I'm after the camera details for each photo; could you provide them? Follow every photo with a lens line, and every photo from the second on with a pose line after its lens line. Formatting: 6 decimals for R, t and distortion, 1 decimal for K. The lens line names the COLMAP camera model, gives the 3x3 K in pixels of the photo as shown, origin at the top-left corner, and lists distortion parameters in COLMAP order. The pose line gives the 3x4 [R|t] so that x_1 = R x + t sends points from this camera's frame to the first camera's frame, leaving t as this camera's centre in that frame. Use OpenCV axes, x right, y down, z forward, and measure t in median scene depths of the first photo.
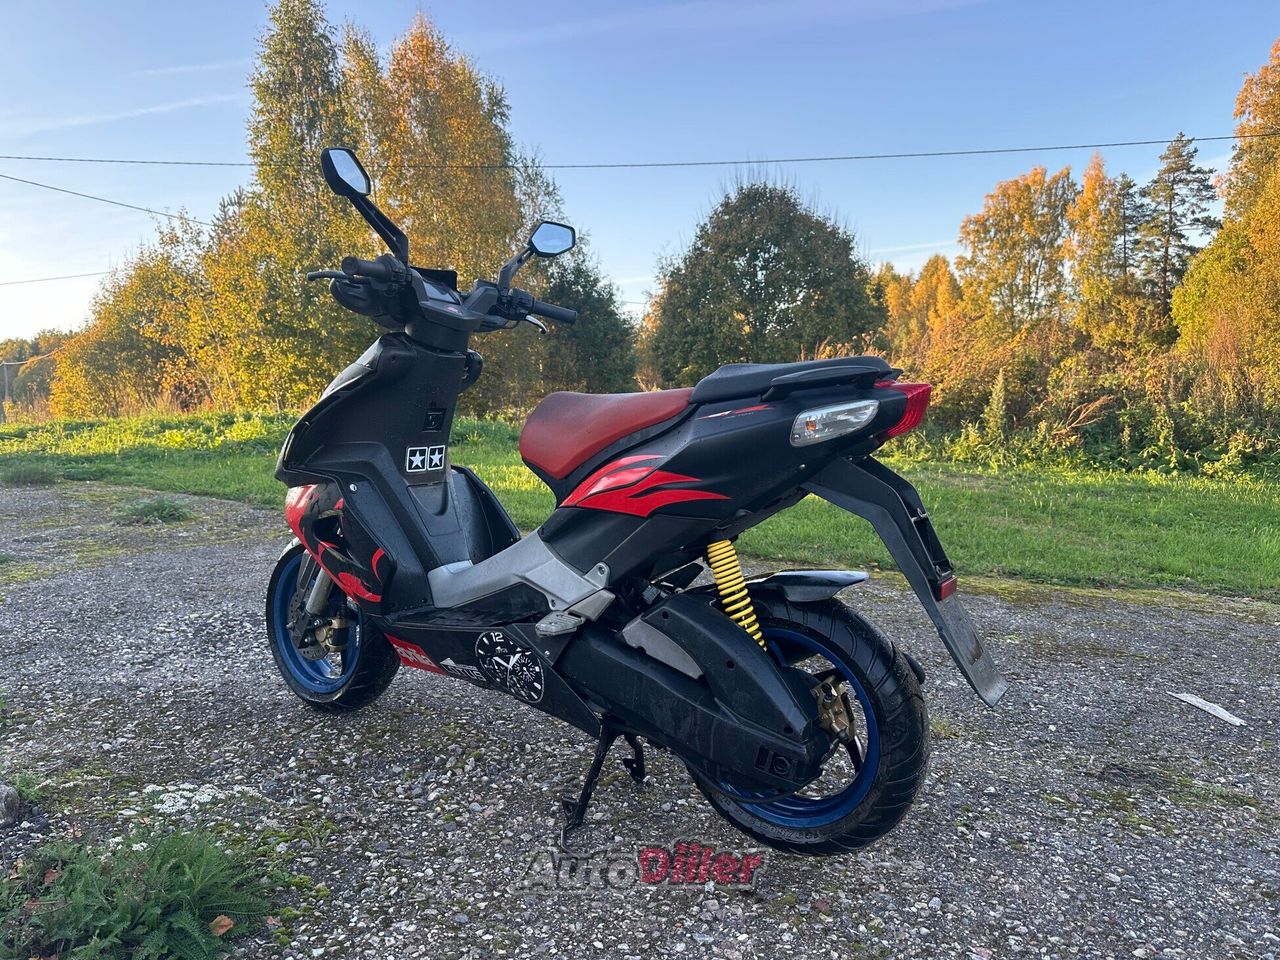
lens RADIAL K [[915.1, 0, 618.1], [0, 915.1, 476.0], [0, 0, 1]] dist [0.059233, -0.063817]
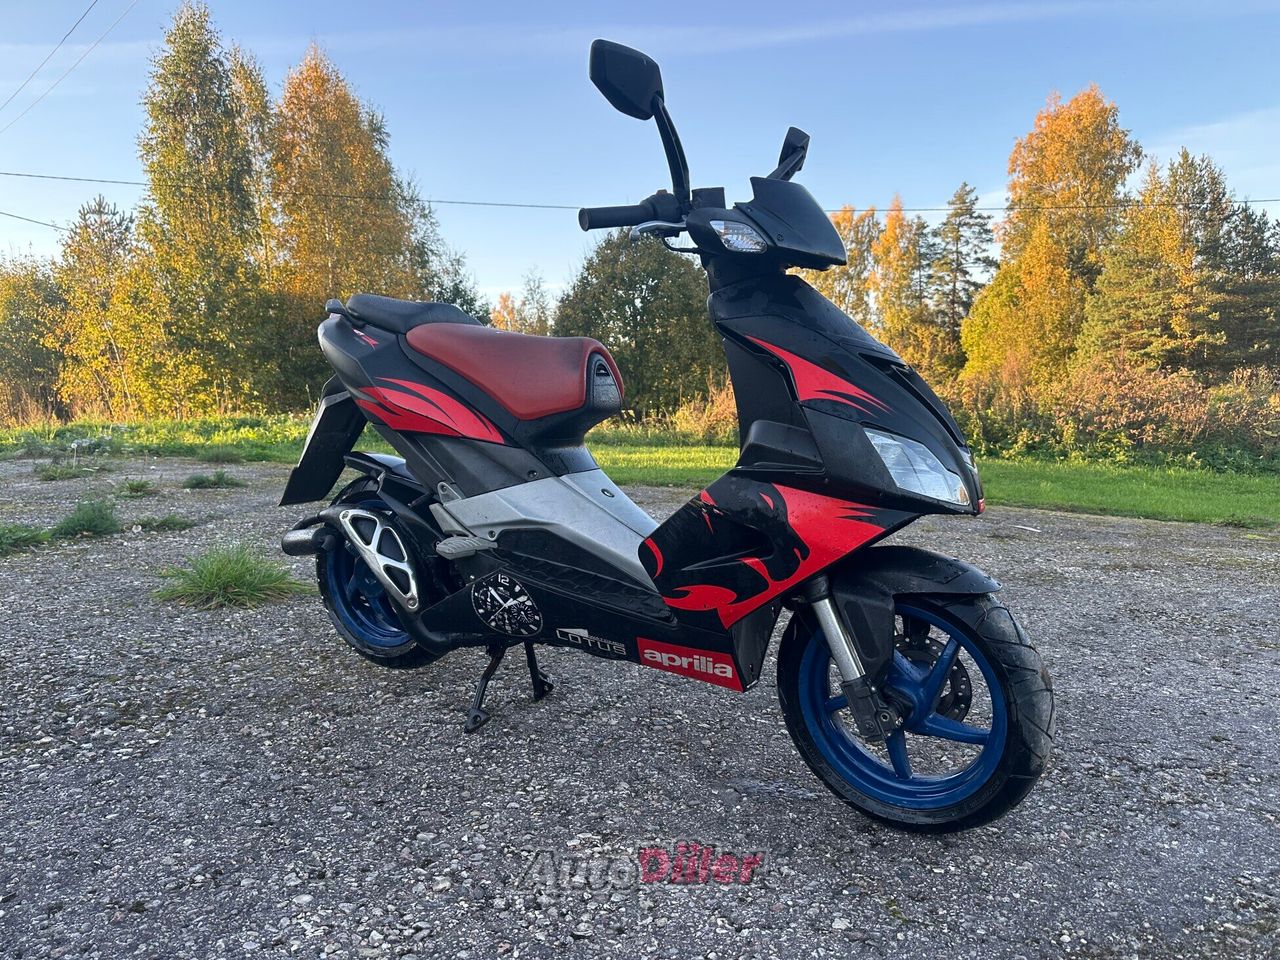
lens RADIAL K [[915.1, 0, 634.3], [0, 915.1, 467.2], [0, 0, 1]] dist [0.059233, -0.063817]
pose [[0.980408, -0.008011, 0.196814, -0.069886], [0.013220, 0.999596, -0.025167, 0.012283], [-0.196533, 0.027276, 0.980118, -0.097193]]
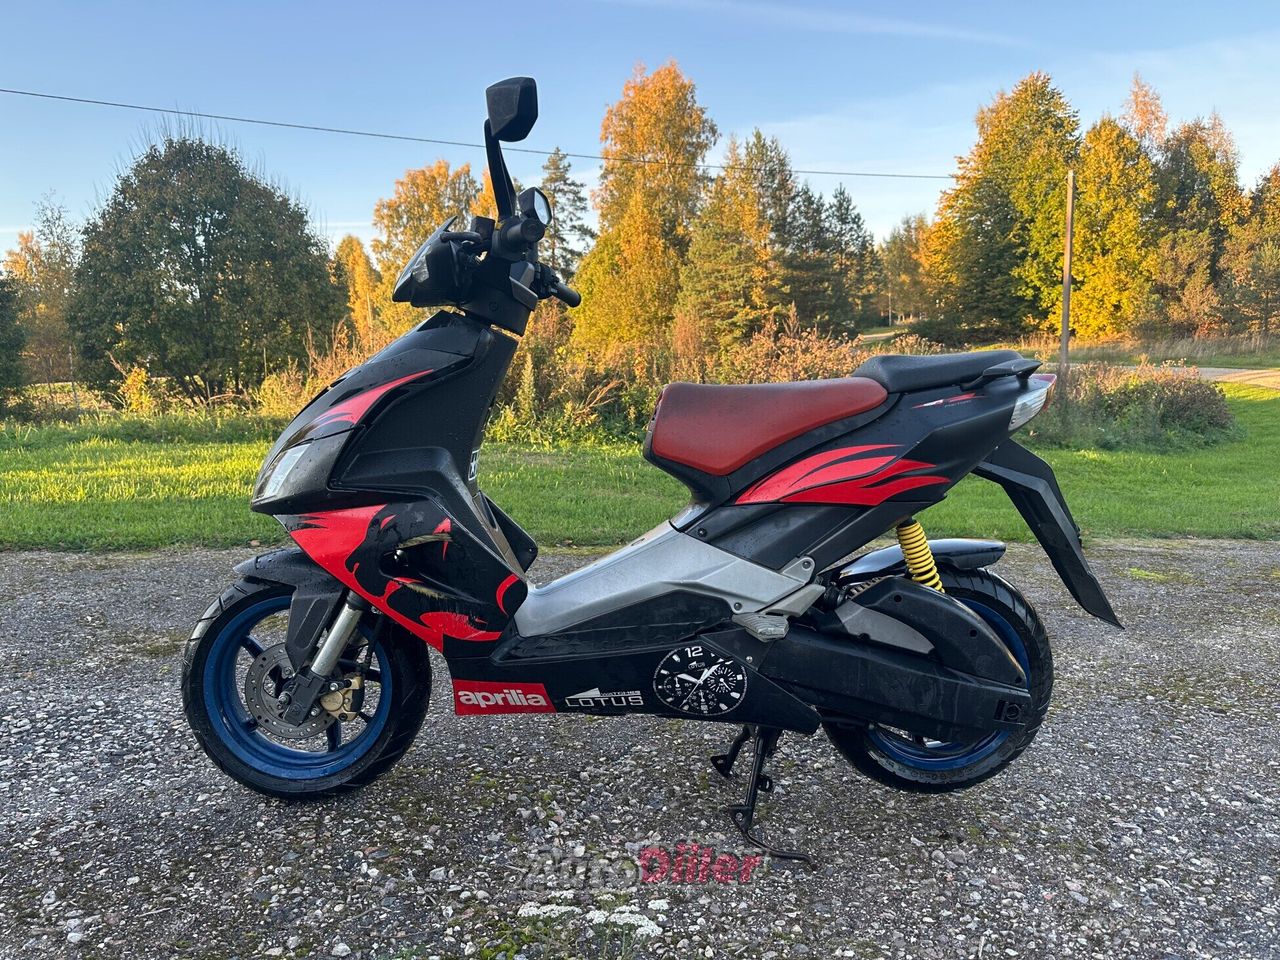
lens RADIAL K [[915.1, 0, 638.2], [0, 915.1, 497.5], [0, 0, 1]] dist [0.059233, -0.063817]
pose [[0.810440, -0.078243, 0.580573, -0.039867], [0.053228, 0.996776, 0.060031, -0.002055], [-0.583399, -0.017748, 0.811992, 0.016685]]
